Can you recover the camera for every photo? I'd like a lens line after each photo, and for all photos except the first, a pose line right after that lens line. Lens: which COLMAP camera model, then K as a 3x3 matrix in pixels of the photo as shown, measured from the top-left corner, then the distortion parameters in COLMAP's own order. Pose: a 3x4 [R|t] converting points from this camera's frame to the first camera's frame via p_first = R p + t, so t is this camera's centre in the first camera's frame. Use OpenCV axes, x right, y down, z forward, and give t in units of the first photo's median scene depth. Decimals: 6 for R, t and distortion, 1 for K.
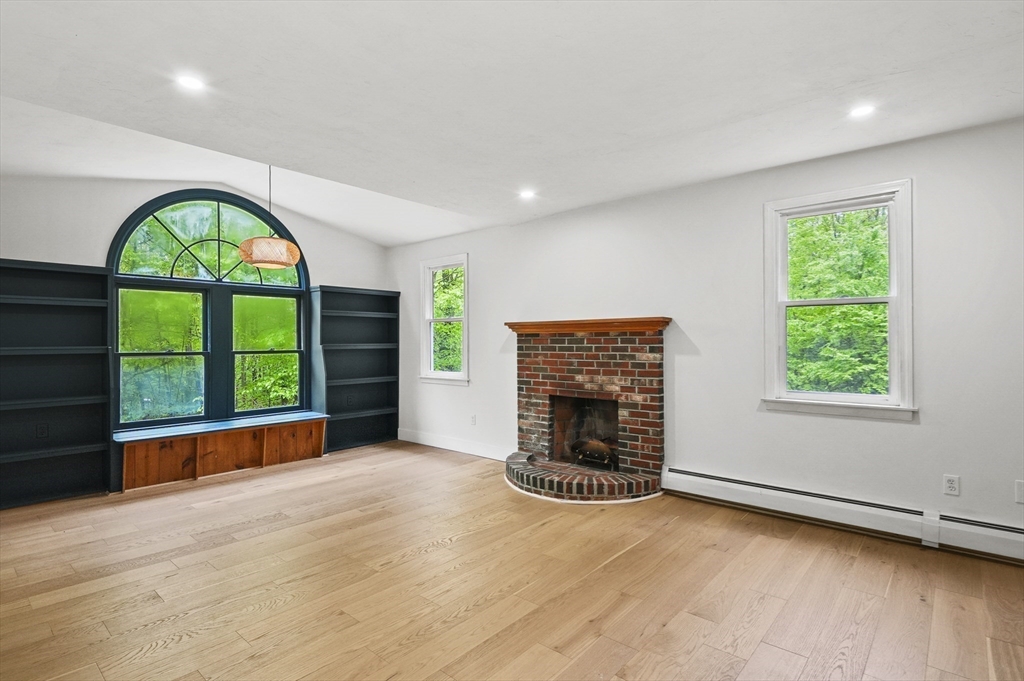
lens RADIAL K [[509.1, 0, 508.7], [0, 509.1, 340.0], [0, 0, 1]] dist [0.002860, -0.004121]
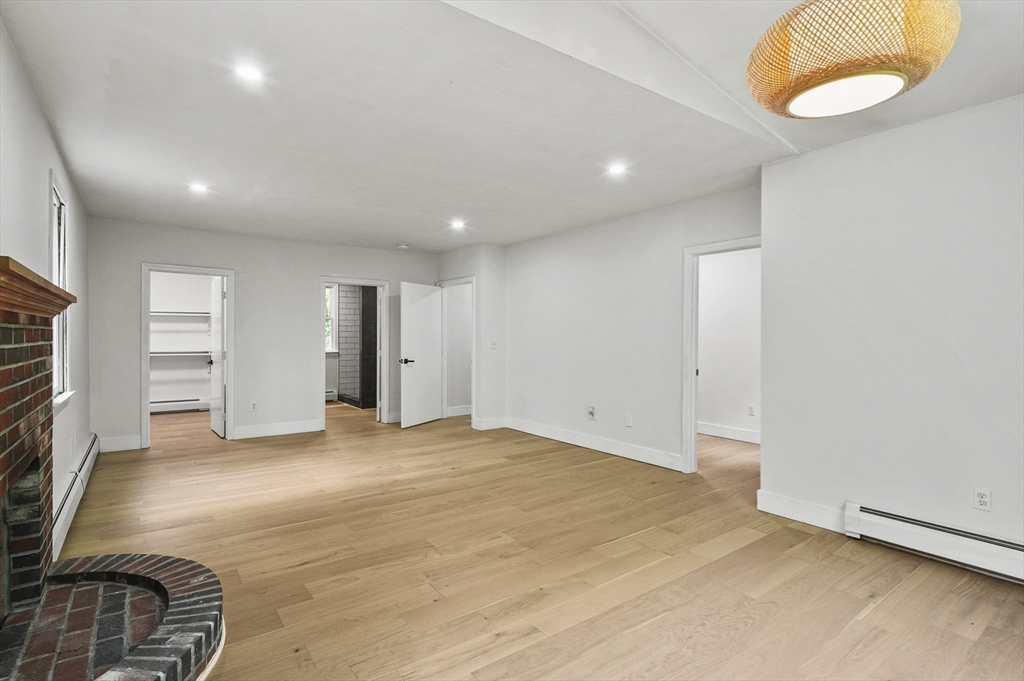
lens RADIAL K [[509.1, 0, 506.2], [0, 509.1, 336.4], [0, 0, 1]] dist [0.002860, -0.004121]
pose [[-0.975436, 0.001910, 0.220274, -0.295176], [0.001847, 0.999998, -0.000495, 0.003572], [-0.220274, -0.000076, -0.975438, 1.204744]]
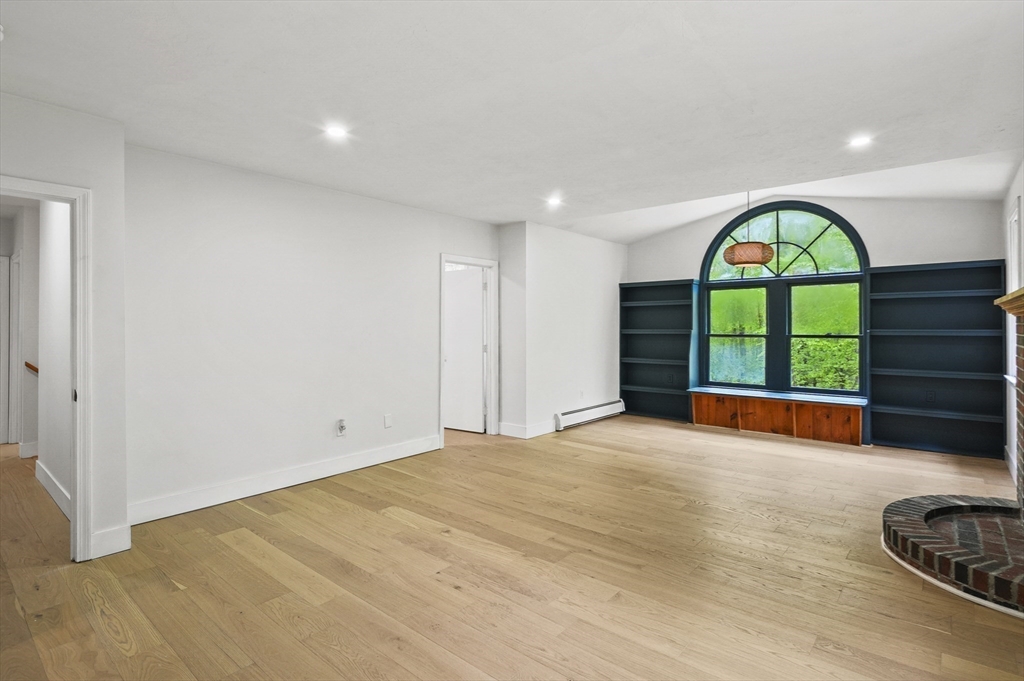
lens RADIAL K [[509.1, 0, 514.1], [0, 509.1, 334.0], [0, 0, 1]] dist [0.002860, -0.004121]
pose [[0.024222, 0.019569, -0.999515, 0.652352], [0.005483, 0.999791, 0.019707, -0.006987], [0.999692, -0.005958, 0.024109, 0.359900]]
